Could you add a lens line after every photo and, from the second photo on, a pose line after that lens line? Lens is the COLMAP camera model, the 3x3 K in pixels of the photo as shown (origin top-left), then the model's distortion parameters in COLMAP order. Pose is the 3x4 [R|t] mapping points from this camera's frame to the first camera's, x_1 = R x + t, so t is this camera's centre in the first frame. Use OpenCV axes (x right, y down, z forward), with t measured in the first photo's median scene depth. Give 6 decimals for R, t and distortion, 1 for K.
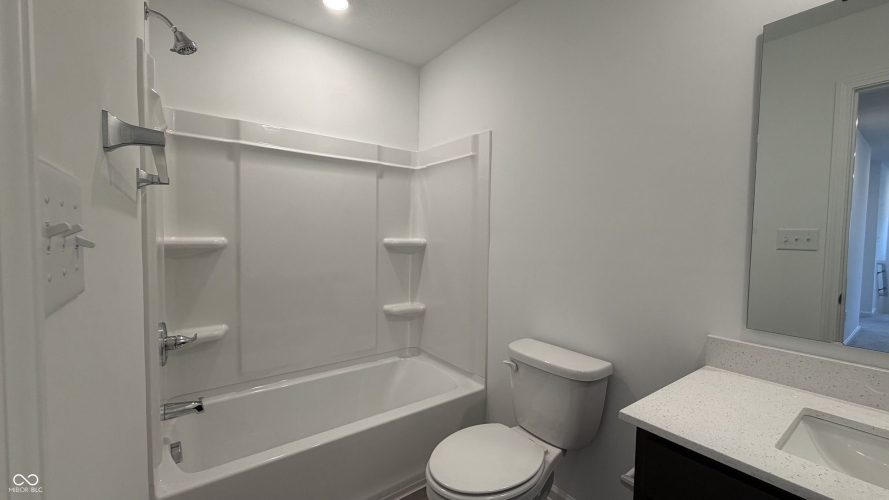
lens RADIAL K [[357.7, 0, 438.0], [0, 357.7, 252.0], [0, 0, 1]] dist [0.030863, 0.000050]
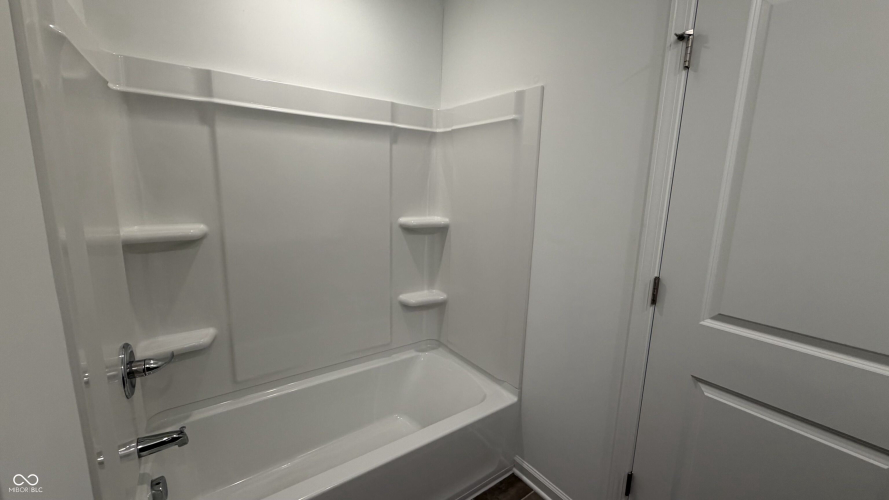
lens RADIAL K [[354.0, 0, 441.9], [0, 354.0, 253.3], [0, 0, 1]] dist [0.002659, 0.000245]
pose [[0.999748, 0.015300, -0.016433, -0.037604], [-0.012972, 0.990964, 0.133501, -0.071725], [0.018327, -0.133255, 0.990912, 0.178465]]
